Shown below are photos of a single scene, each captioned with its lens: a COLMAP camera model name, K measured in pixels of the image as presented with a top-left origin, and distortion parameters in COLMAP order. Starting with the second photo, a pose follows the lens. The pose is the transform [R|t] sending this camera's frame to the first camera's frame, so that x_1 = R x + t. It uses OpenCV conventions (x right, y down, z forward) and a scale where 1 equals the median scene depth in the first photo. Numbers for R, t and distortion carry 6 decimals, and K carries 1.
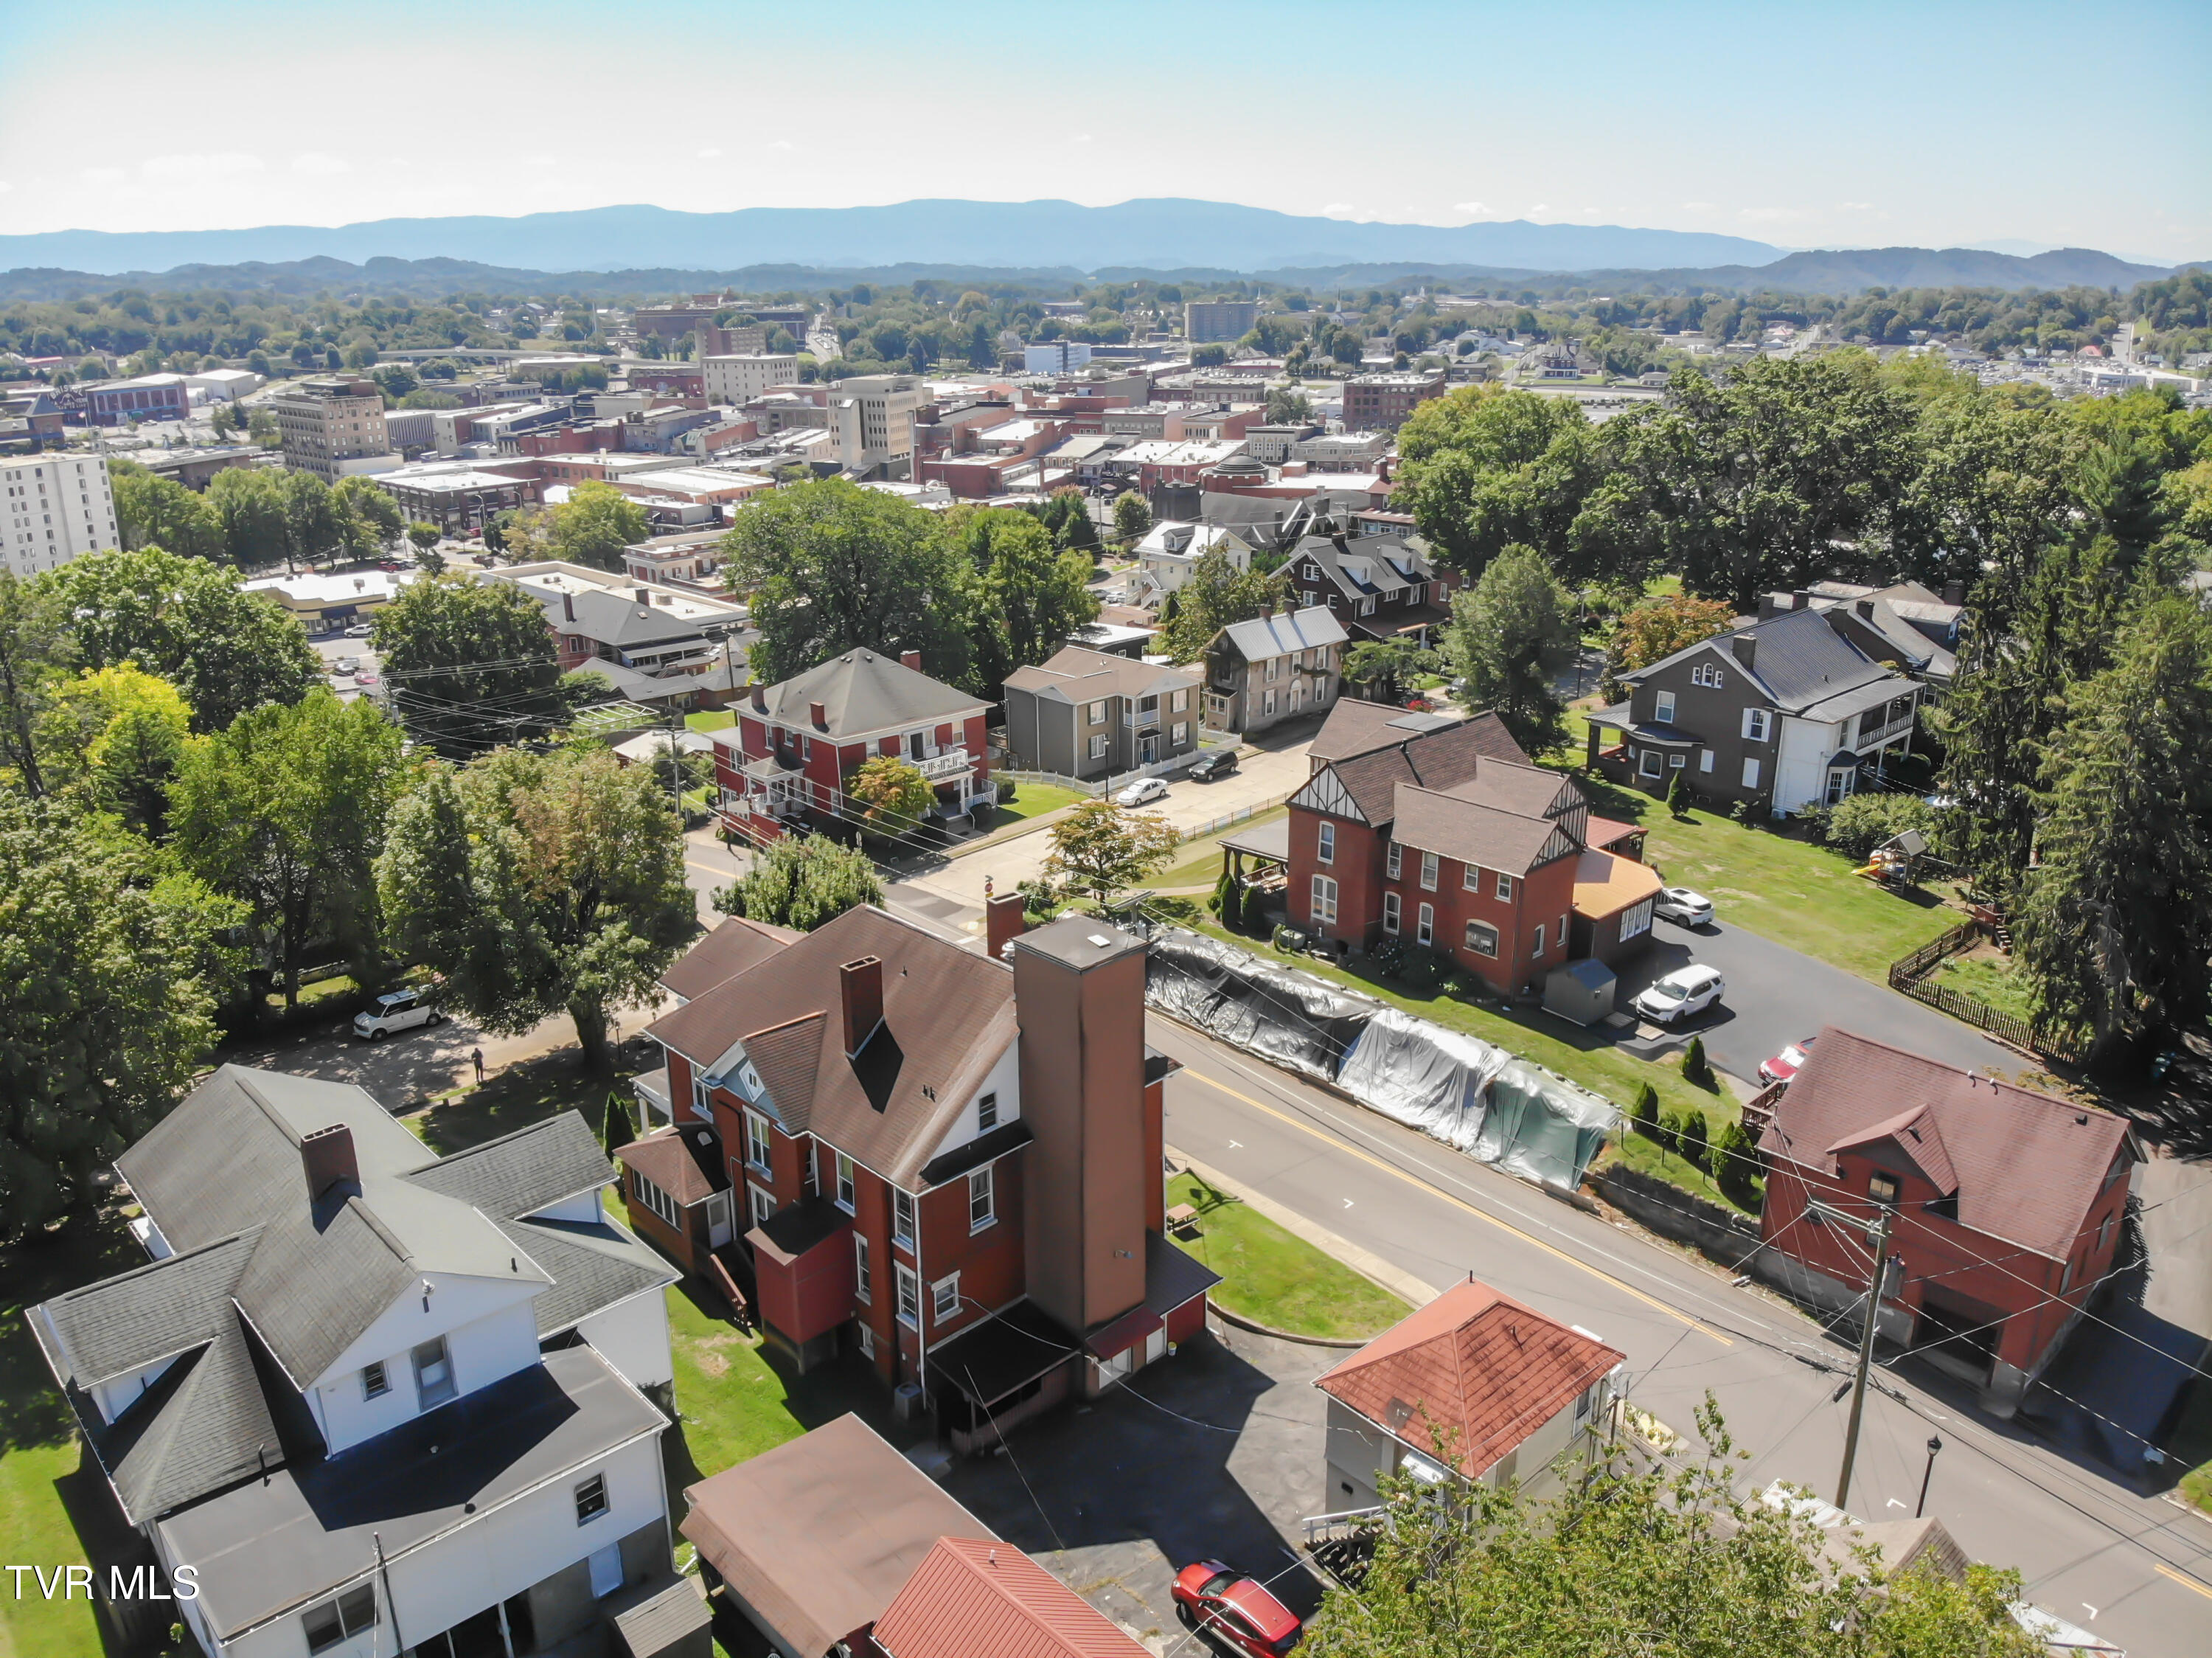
lens RADIAL K [[1625.8, 0, 1112.9], [0, 1625.8, 831.0], [0, 0, 1]] dist [0.089487, -0.234972]
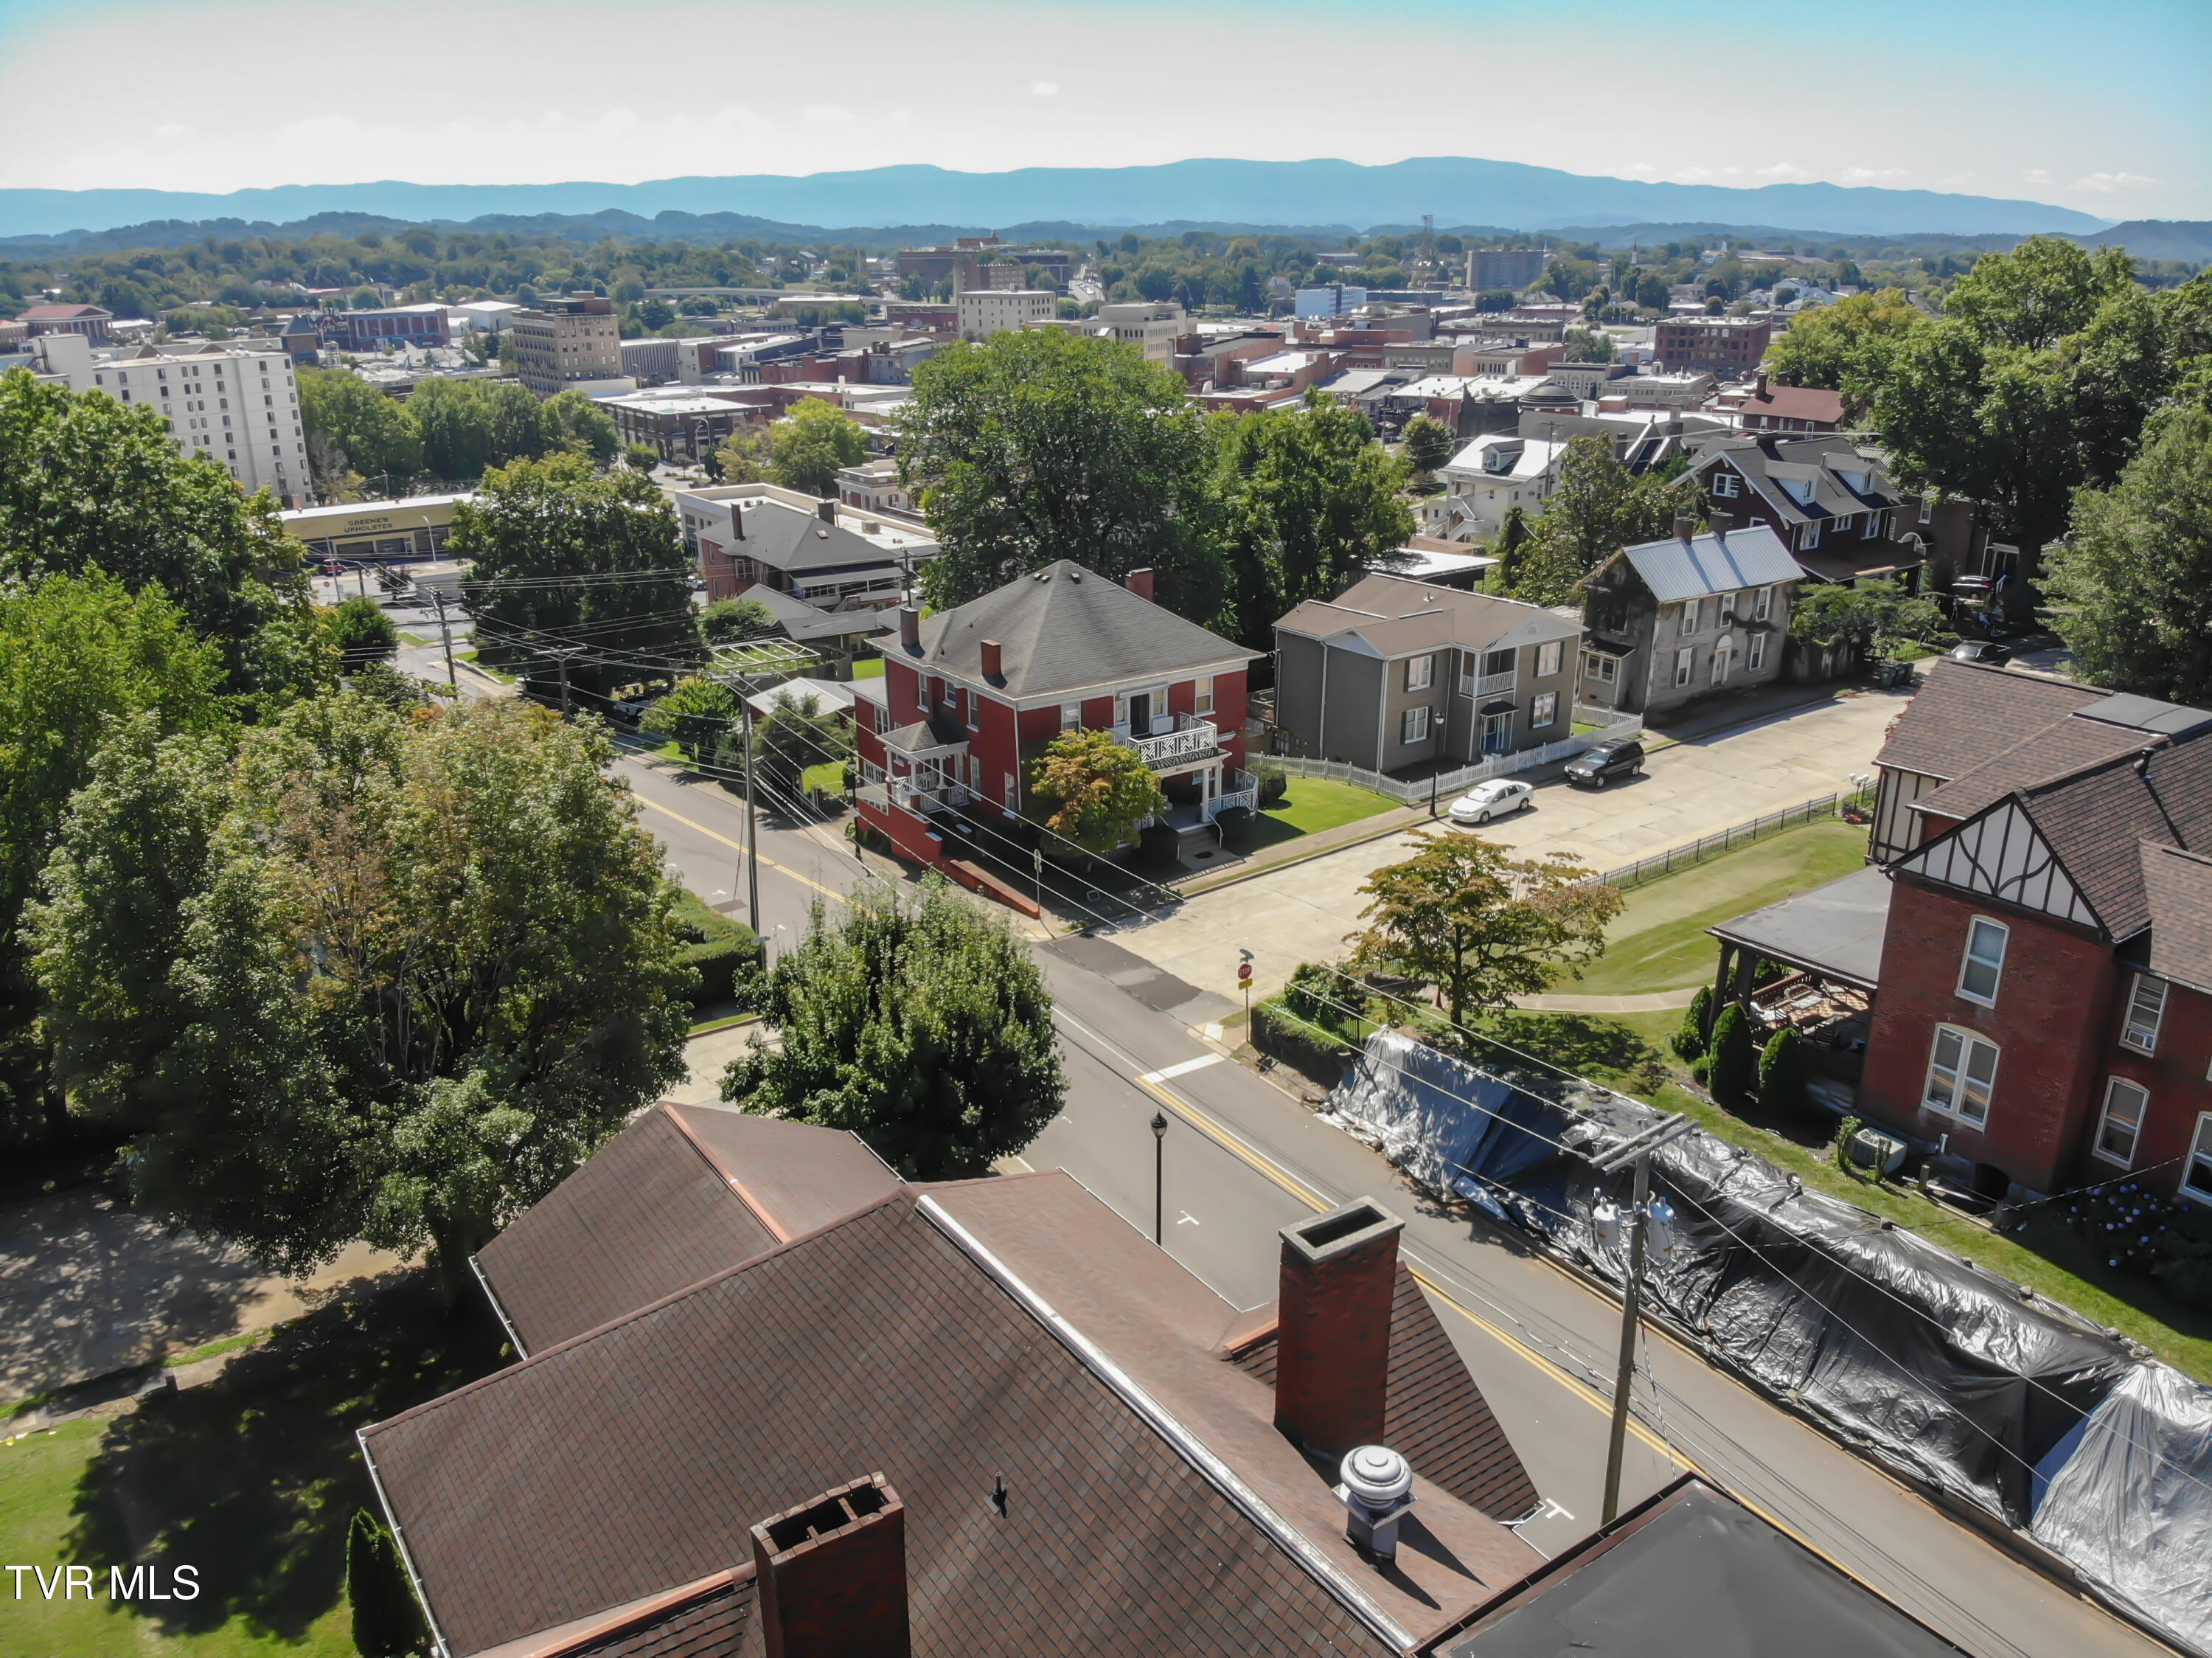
lens RADIAL K [[1638.1, 0, 1112.4], [0, 1638.1, 827.0], [0, 0, 1]] dist [0.031486, -0.130677]
pose [[0.987926, 0.054120, -0.145166, -0.028088], [-0.051432, 0.998430, 0.022209, -0.016436], [0.146140, -0.014474, 0.989158, 0.275421]]
